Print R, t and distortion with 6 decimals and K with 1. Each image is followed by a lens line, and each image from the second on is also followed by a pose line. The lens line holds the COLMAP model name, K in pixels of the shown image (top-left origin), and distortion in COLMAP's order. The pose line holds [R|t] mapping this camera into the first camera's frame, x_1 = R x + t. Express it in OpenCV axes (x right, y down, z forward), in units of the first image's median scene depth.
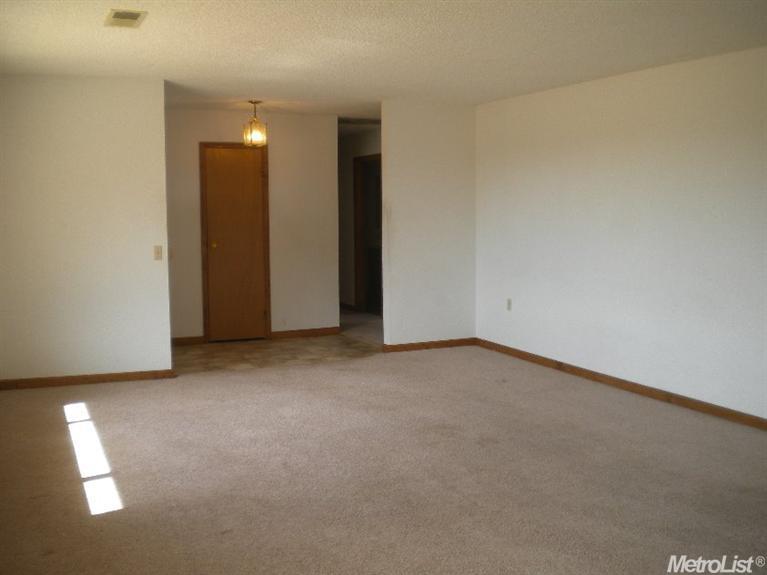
lens RADIAL K [[805.5, 0, 382.3], [0, 805.5, 289.1], [0, 0, 1]] dist [-0.008032, 0.000000]
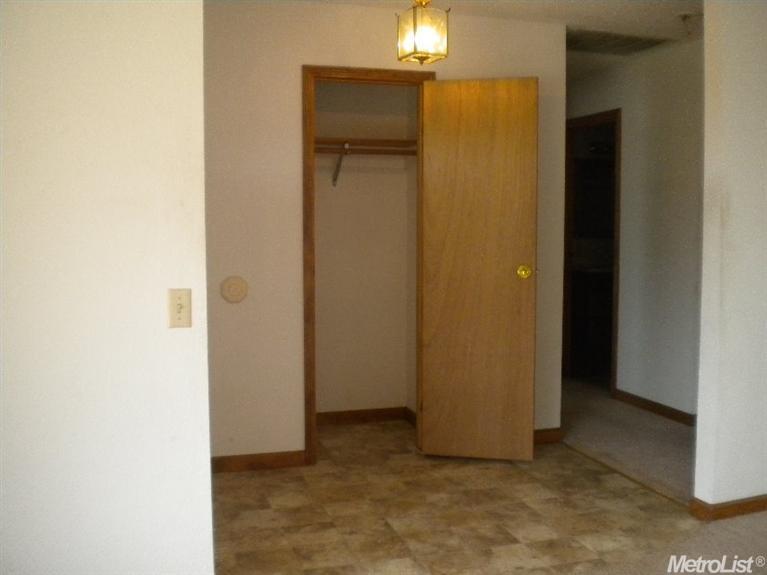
lens RADIAL K [[805.5, 0, 384.0], [0, 805.5, 286.6], [0, 0, 1]] dist [-0.008032, 0.000000]
pose [[0.991028, 0.012406, -0.133081, -0.117423], [-0.014547, 0.999780, -0.015128, -0.042419], [0.132864, 0.016928, 0.990990, 0.549398]]
